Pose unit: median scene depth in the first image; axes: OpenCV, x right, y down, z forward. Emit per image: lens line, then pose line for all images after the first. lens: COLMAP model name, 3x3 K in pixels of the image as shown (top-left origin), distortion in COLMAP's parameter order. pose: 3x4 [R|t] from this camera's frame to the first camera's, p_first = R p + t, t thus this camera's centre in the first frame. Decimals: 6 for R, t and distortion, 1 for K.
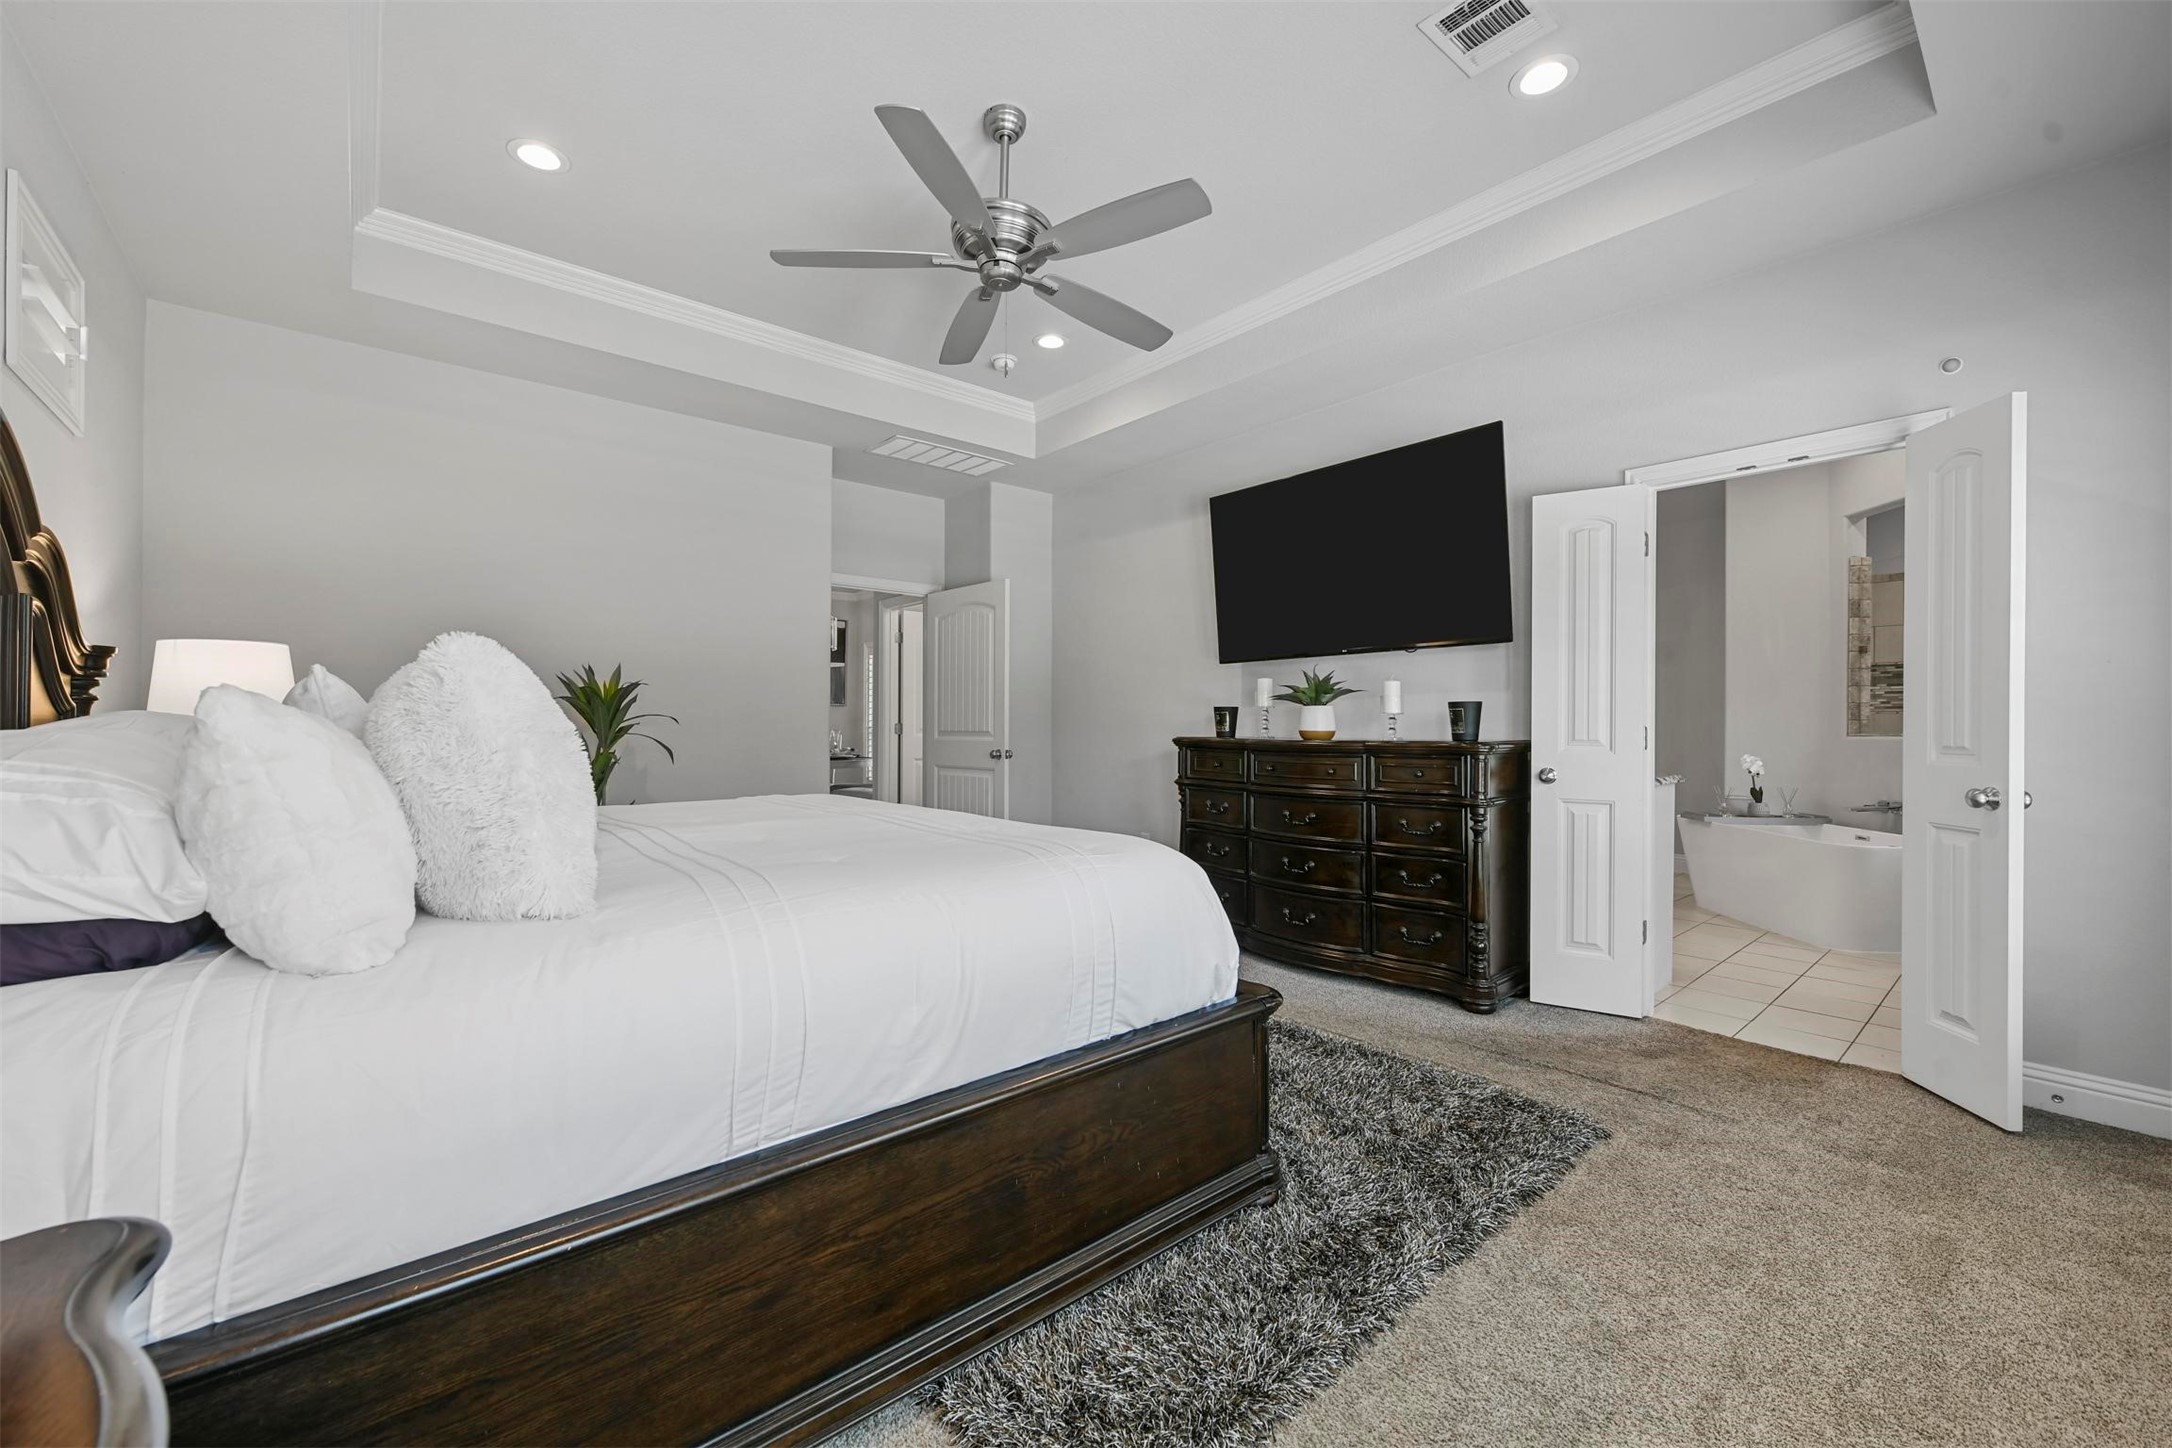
lens RADIAL K [[855.8, 0, 1086.0], [0, 855.8, 724.0], [0, 0, 1]] dist [0.000138, -0.000023]
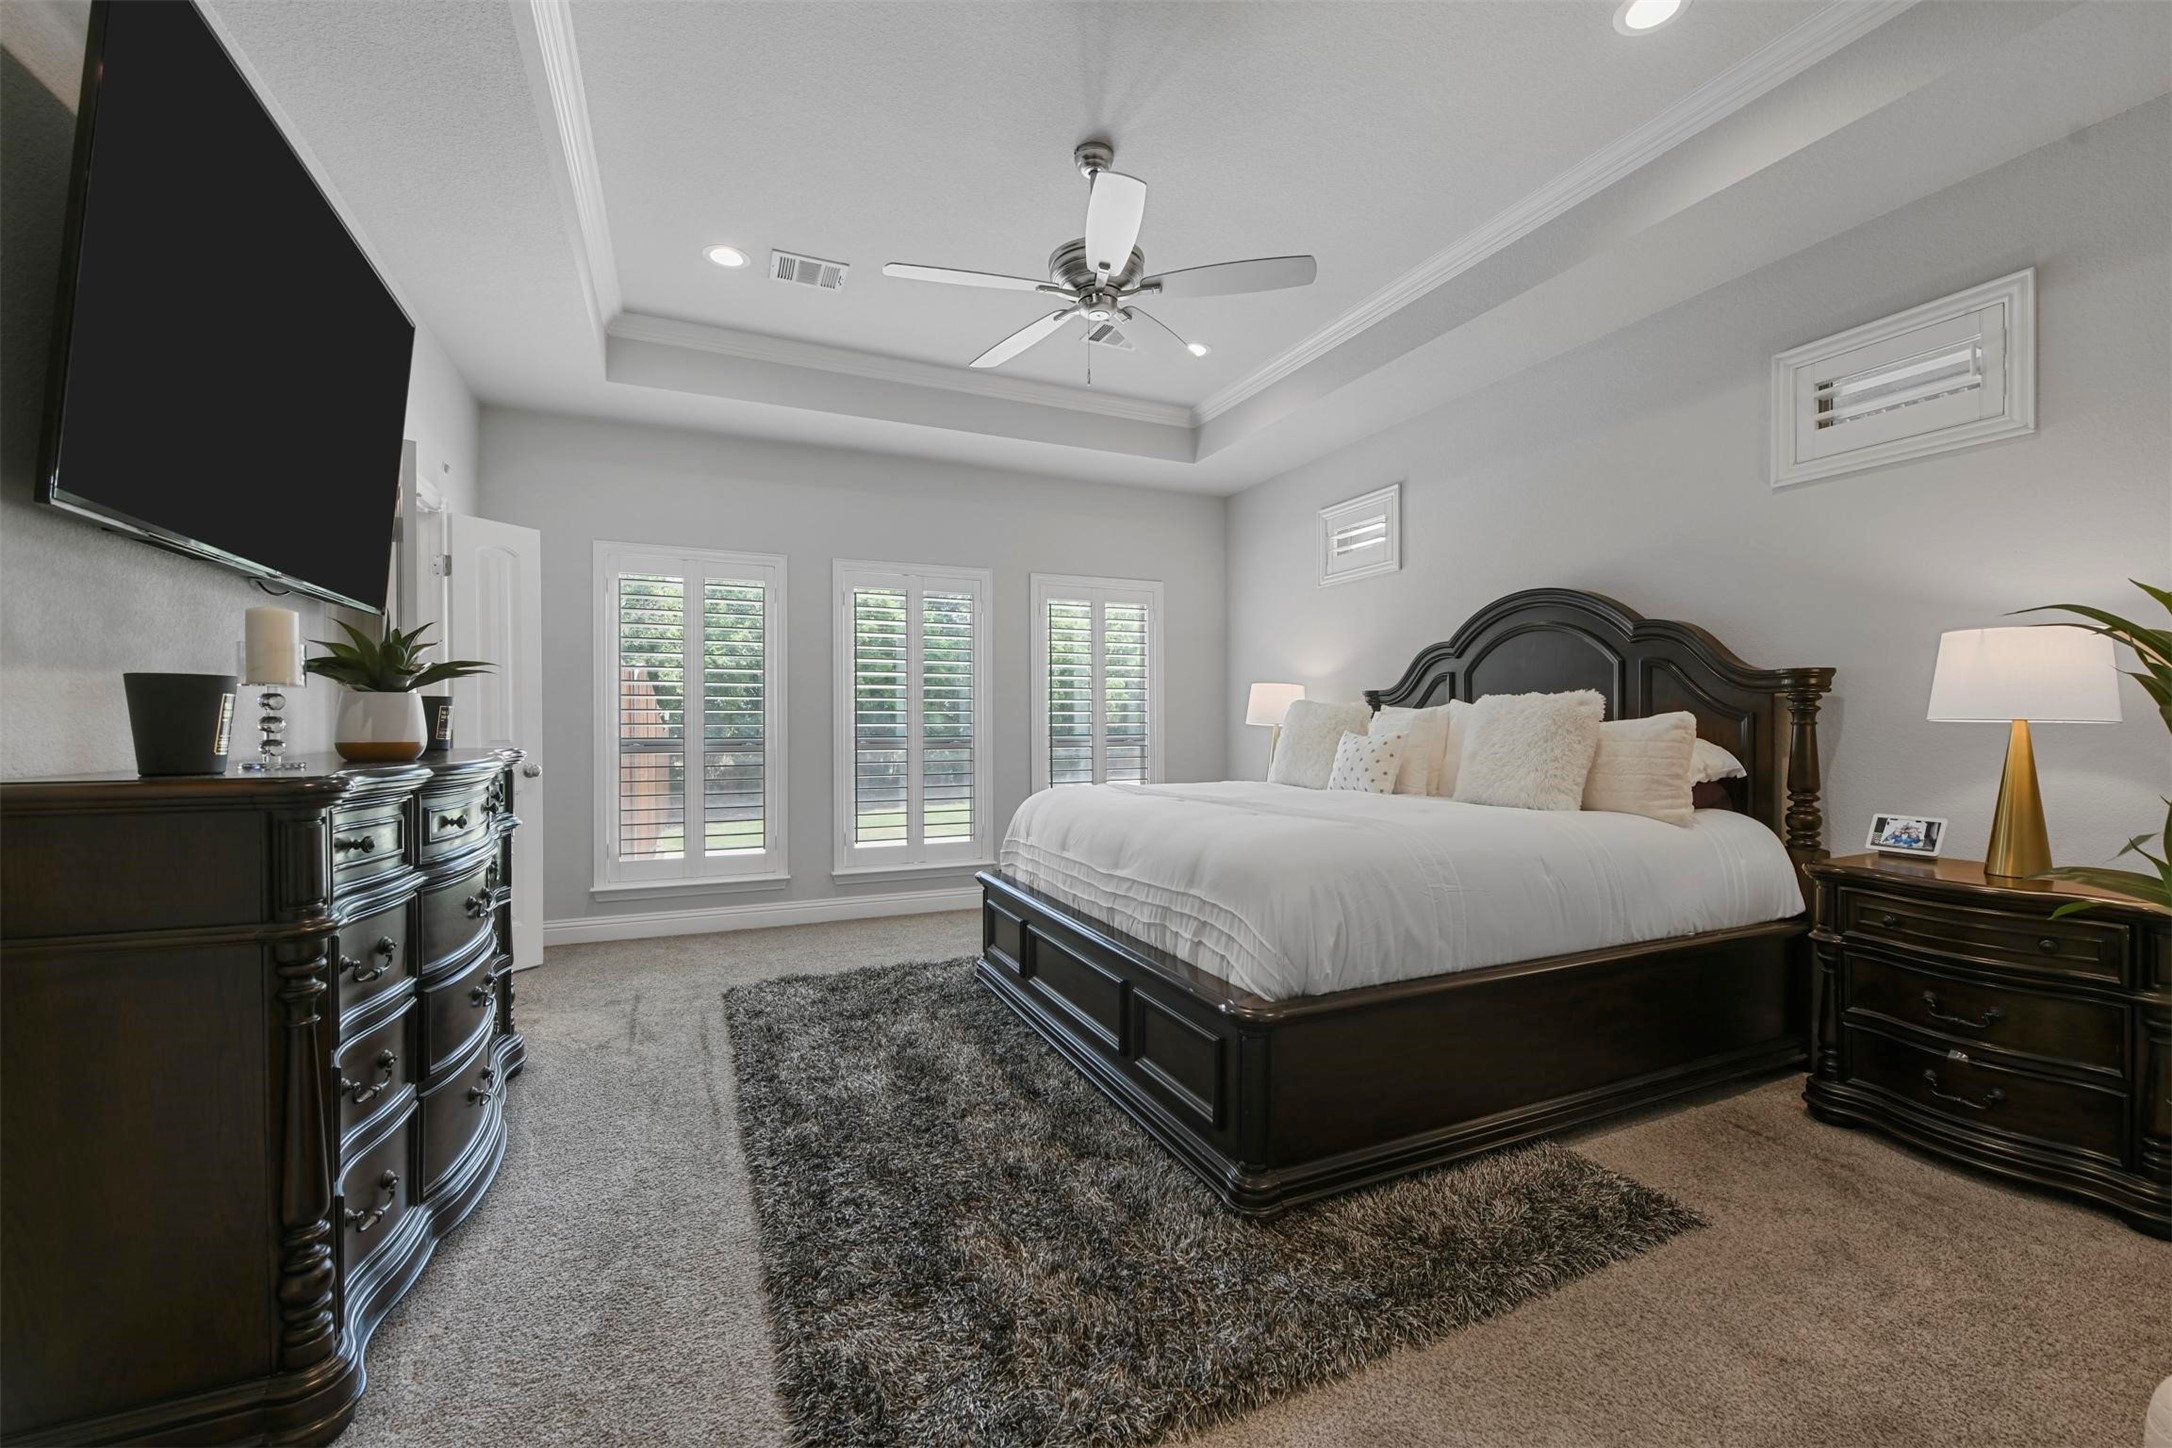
lens RADIAL K [[879.7, 0, 1086.0], [0, 879.7, 724.0], [0, 0, 1]] dist [0.013867, 0.000034]
pose [[-0.960467, -0.001629, 0.278391, -0.235557], [-0.000720, 0.999994, 0.003367, -0.005427], [-0.278394, 0.003033, -0.960462, 1.245205]]
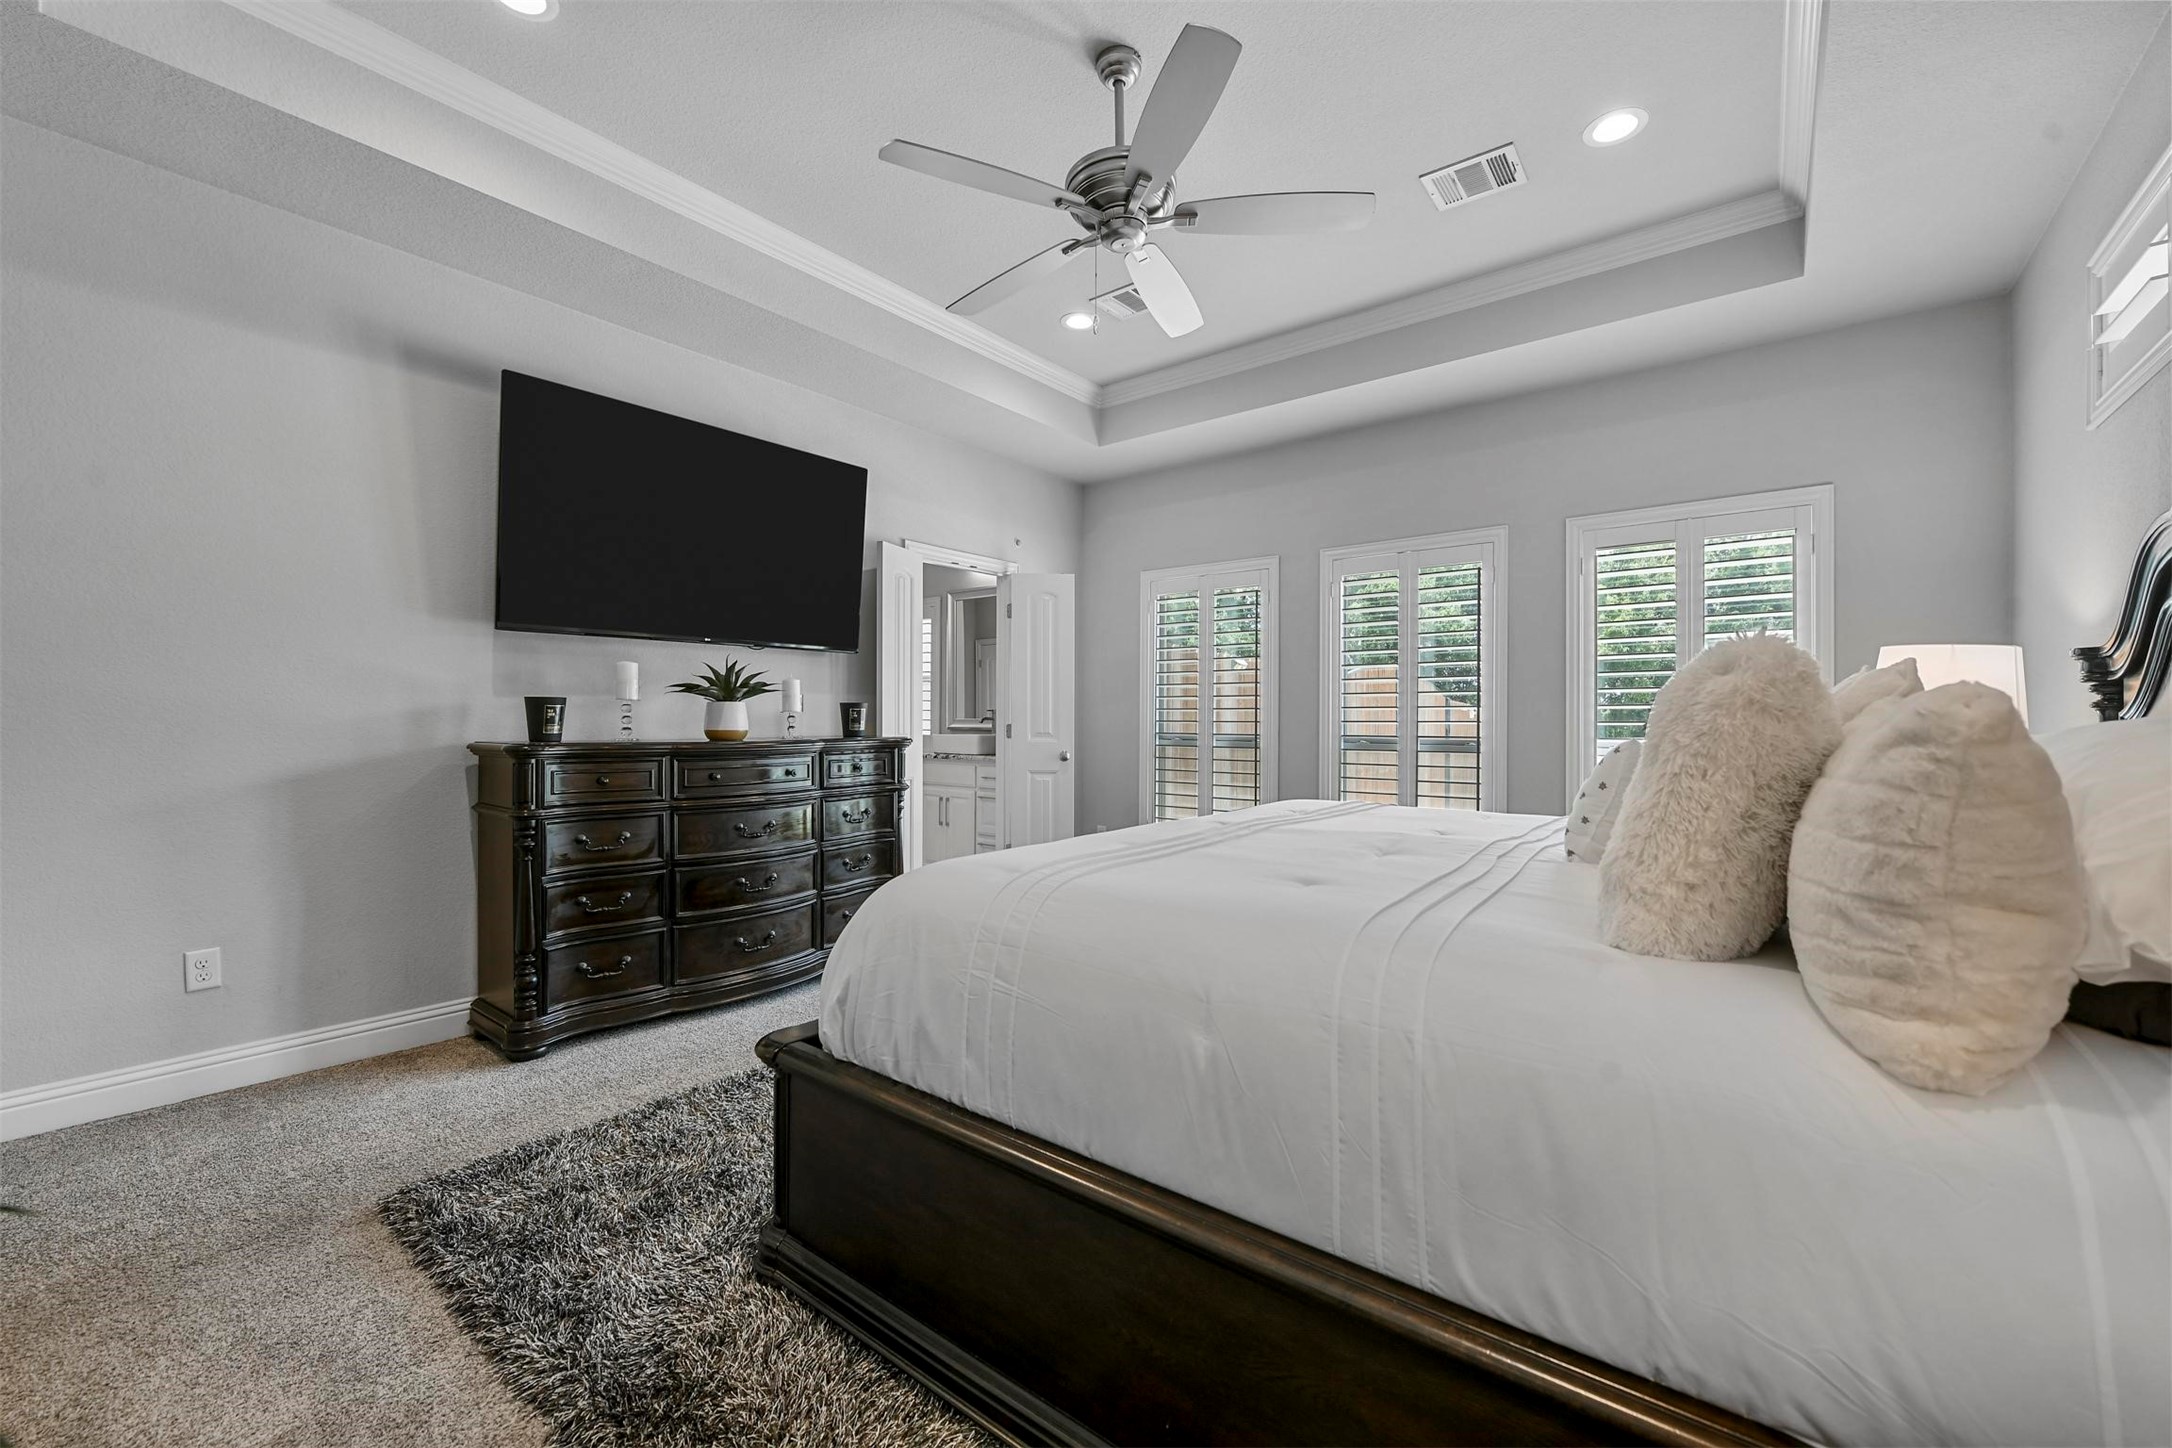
lens RADIAL K [[865.5, 0, 1086.0], [0, 865.5, 724.0], [0, 0, 1]] dist [-0.002636, -0.000398]
pose [[-0.199903, -0.007270, 0.979789, -0.600279], [-0.002950, 0.999972, 0.006818, -0.005564], [-0.979811, -0.001528, -0.199919, 0.739702]]
